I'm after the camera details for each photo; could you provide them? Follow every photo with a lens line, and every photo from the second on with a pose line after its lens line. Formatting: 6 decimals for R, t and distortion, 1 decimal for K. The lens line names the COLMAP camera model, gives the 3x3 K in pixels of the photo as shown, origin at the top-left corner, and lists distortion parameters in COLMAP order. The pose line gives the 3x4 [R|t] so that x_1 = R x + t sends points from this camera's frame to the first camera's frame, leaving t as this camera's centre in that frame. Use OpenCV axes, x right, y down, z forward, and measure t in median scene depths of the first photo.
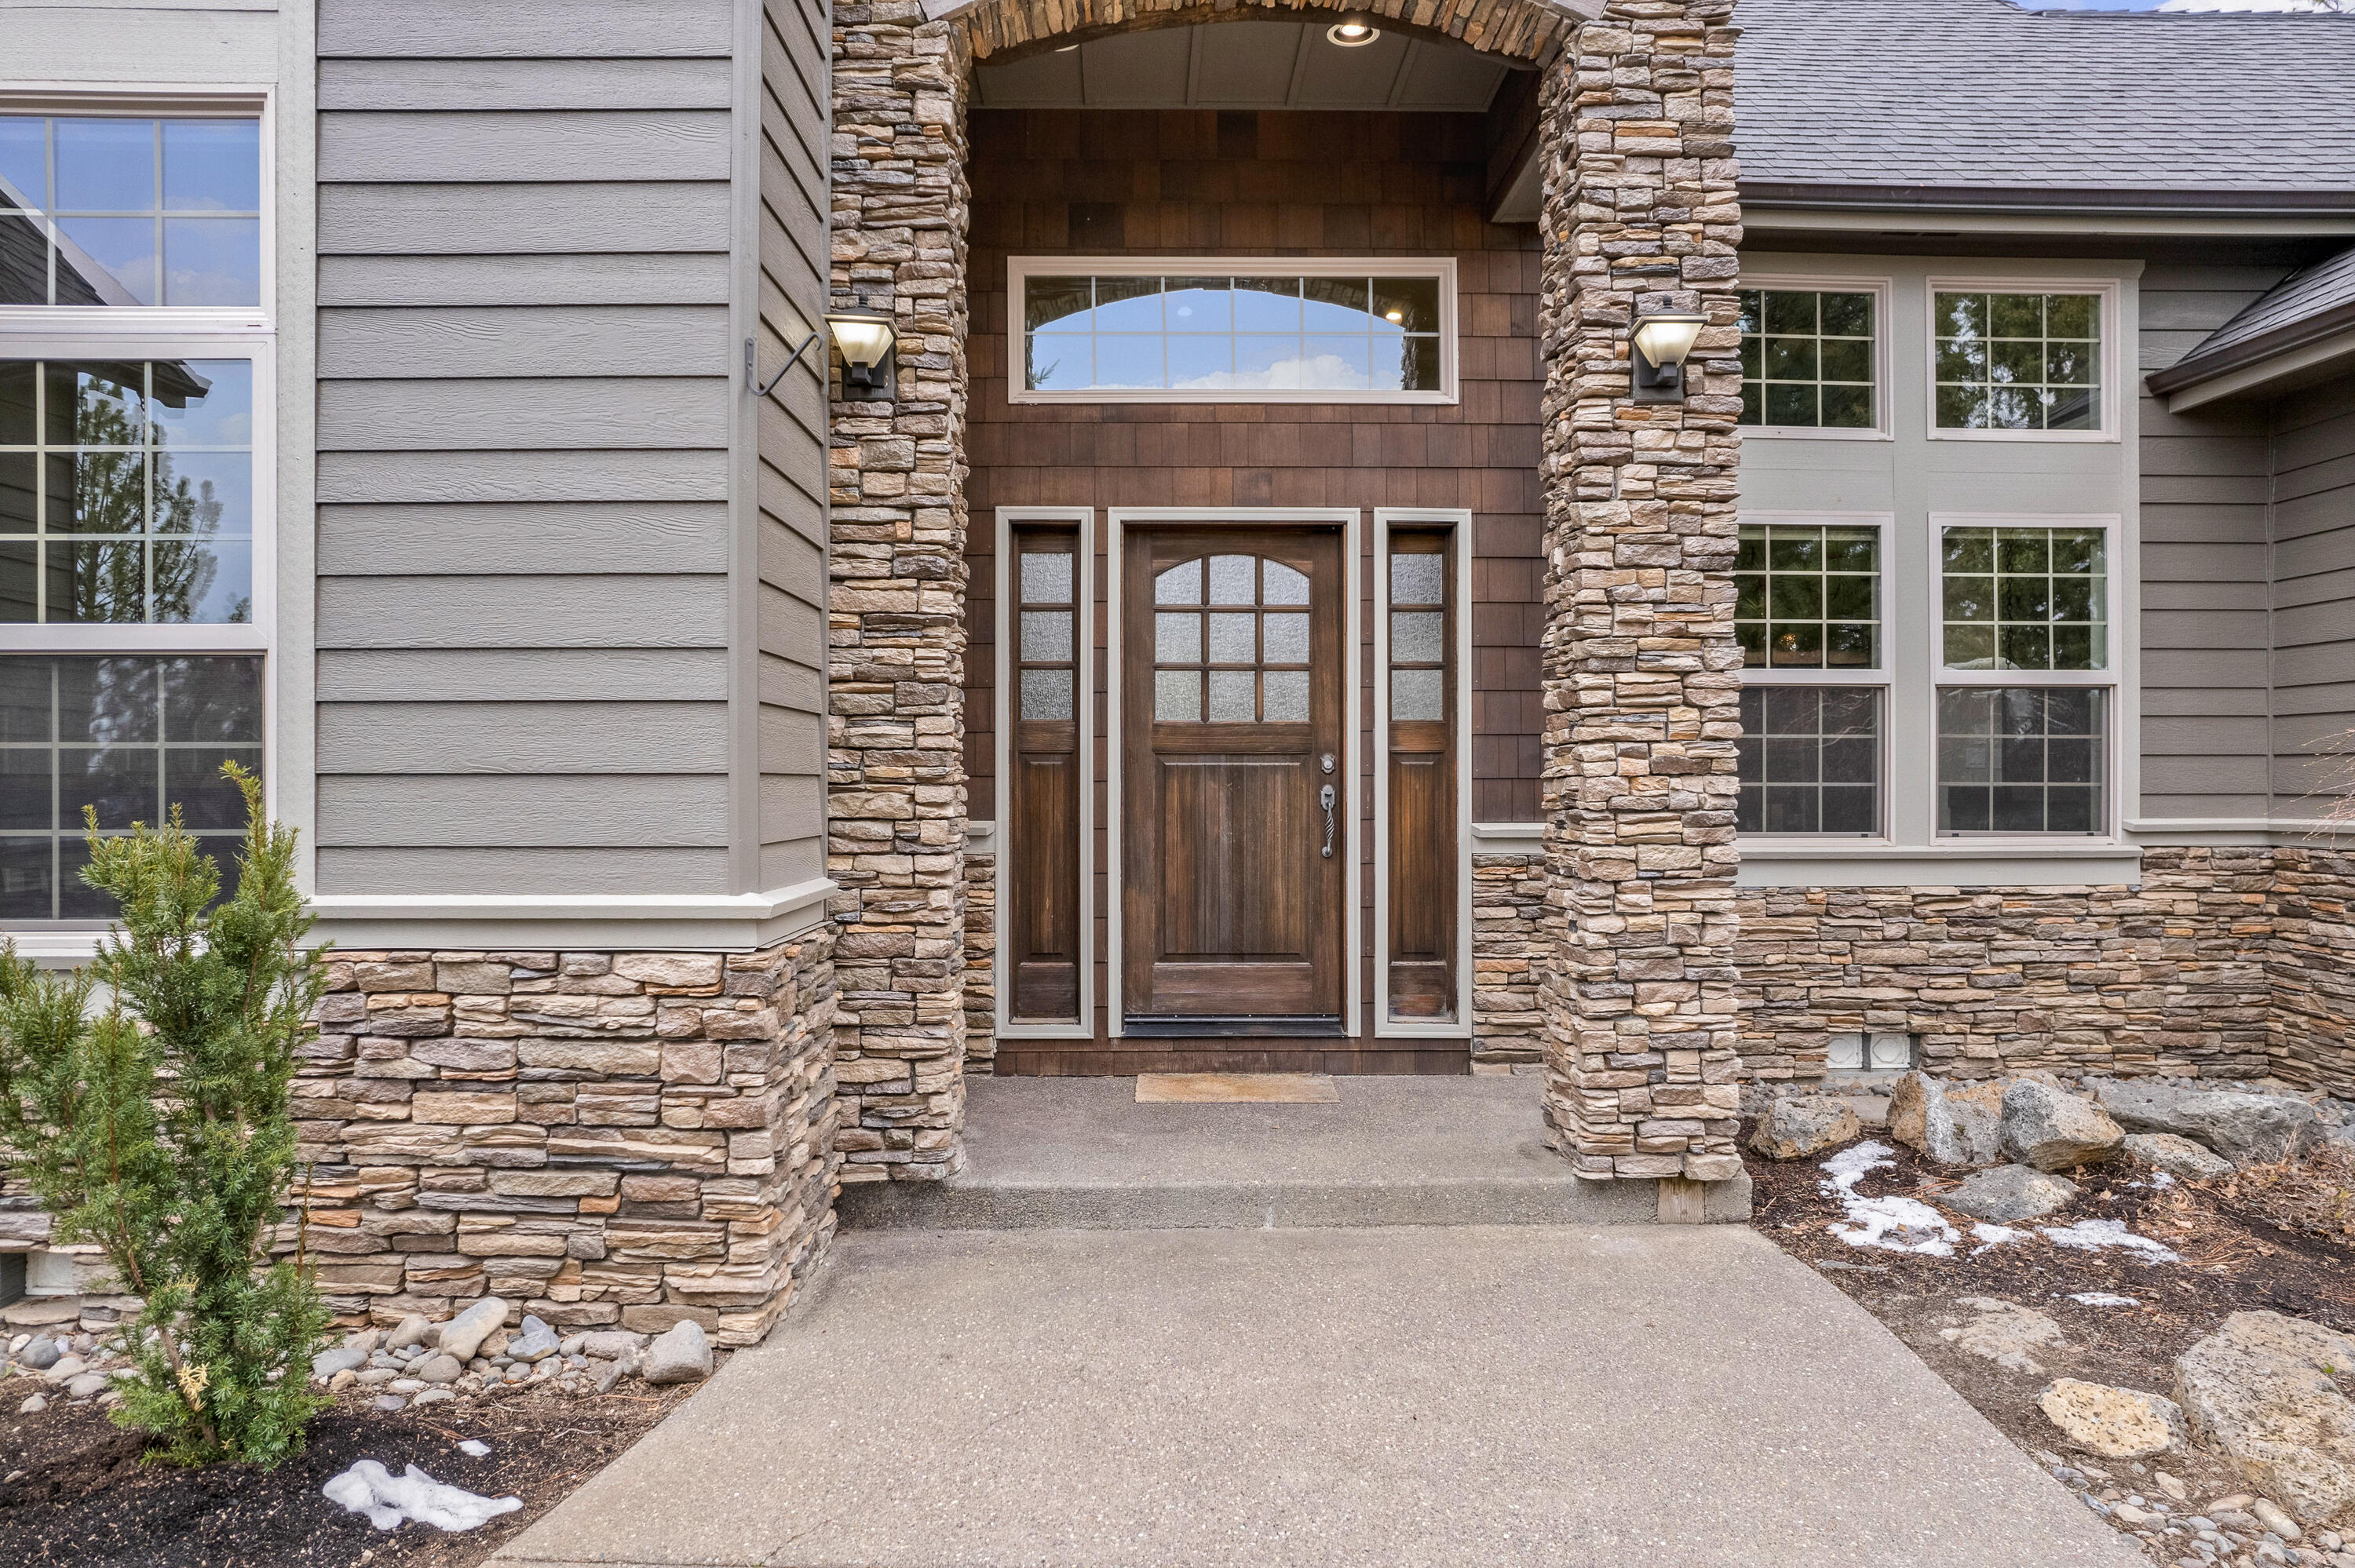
lens RADIAL K [[1549.0, 0, 1174.8], [0, 1549.0, 777.3], [0, 0, 1]] dist [-0.048316, 0.021069]
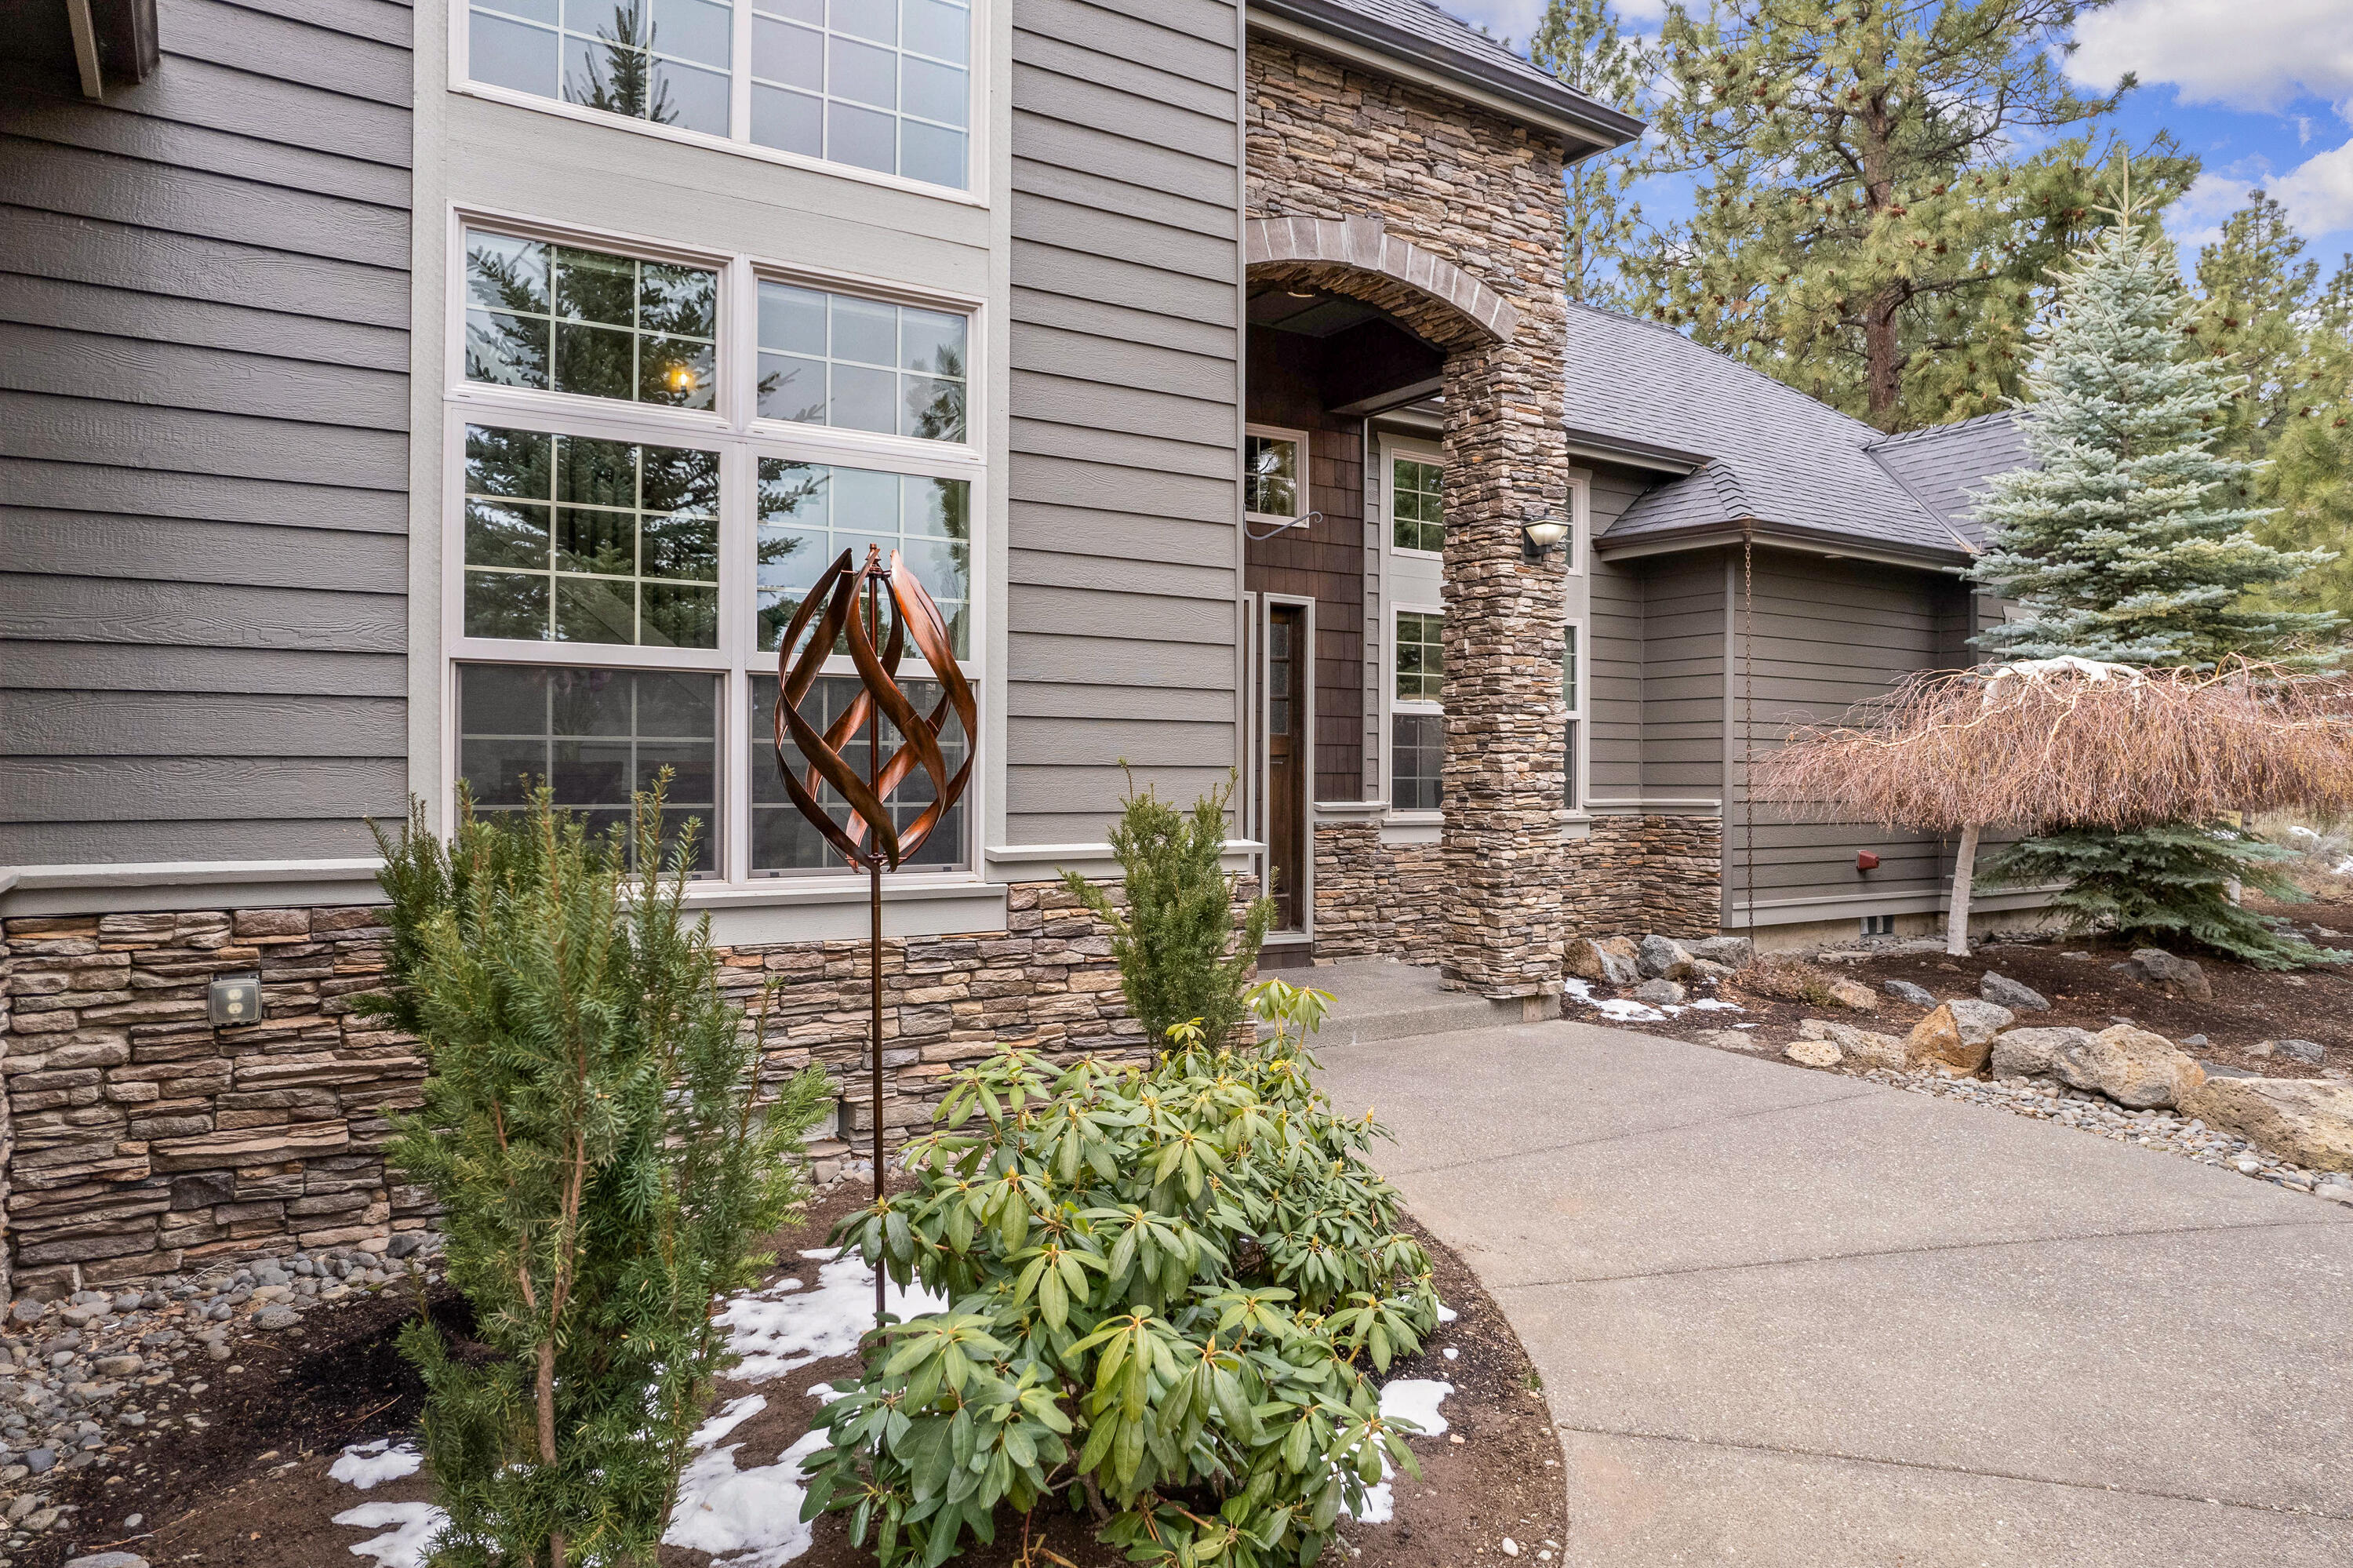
lens RADIAL K [[1547.9, 0, 1179.7], [0, 1547.9, 780.4], [0, 0, 1]] dist [-0.048316, 0.021069]
pose [[0.840121, 0.003026, 0.542391, -1.007915], [-0.004837, 0.999986, 0.001913, 0.007857], [-0.542378, -0.004231, 0.840124, -0.291149]]
